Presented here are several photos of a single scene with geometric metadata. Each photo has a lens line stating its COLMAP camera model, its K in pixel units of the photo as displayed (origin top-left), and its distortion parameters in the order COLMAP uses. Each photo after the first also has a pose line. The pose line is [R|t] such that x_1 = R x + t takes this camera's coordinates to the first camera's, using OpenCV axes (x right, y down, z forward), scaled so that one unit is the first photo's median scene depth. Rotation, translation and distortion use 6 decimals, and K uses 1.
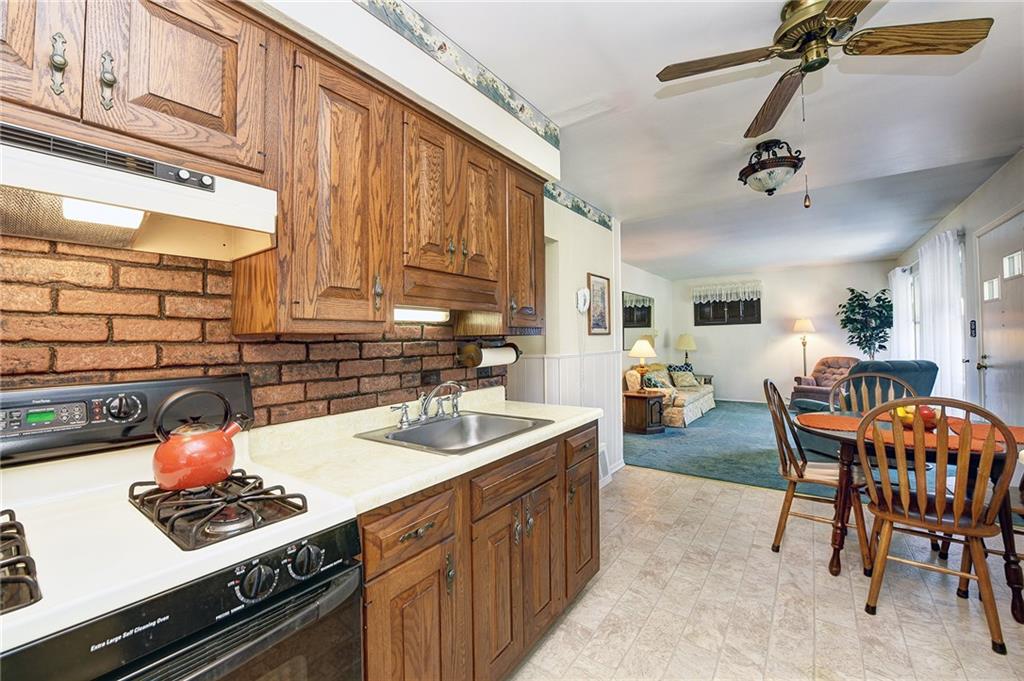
lens RADIAL K [[421.7, 0, 505.2], [0, 421.7, 333.4], [0, 0, 1]] dist [-0.014665, -0.002083]
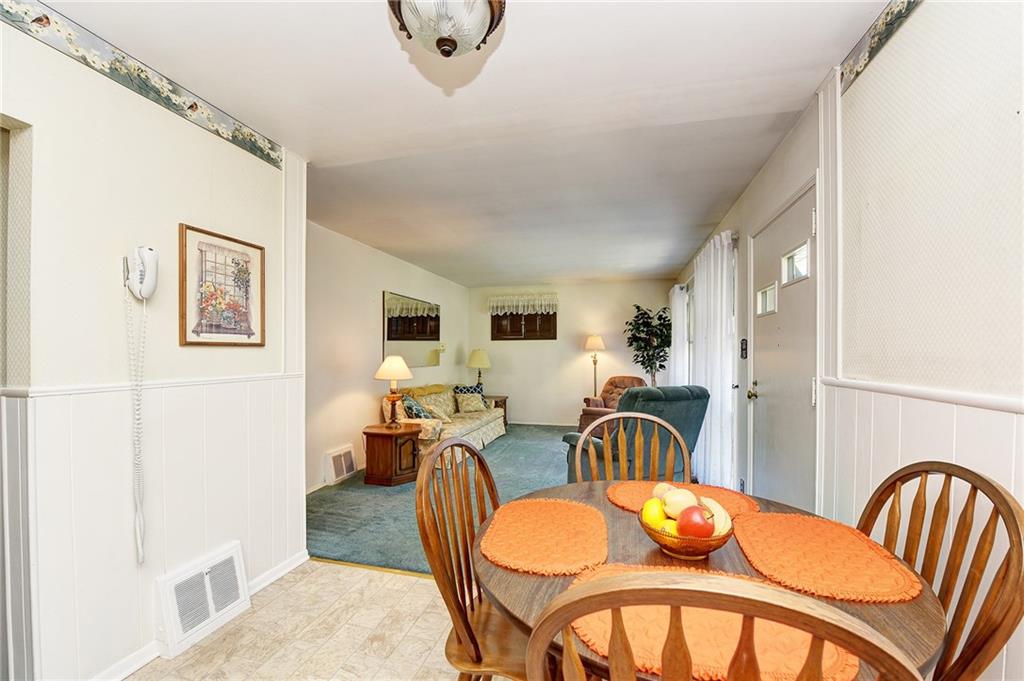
lens RADIAL K [[421.7, 0, 506.2], [0, 421.7, 357.7], [0, 0, 1]] dist [-0.014665, -0.002083]
pose [[0.933081, 0.012592, 0.359447, 0.286846], [-0.021098, 0.999582, 0.019751, -0.000086], [-0.359048, -0.026013, 0.932957, 0.286281]]
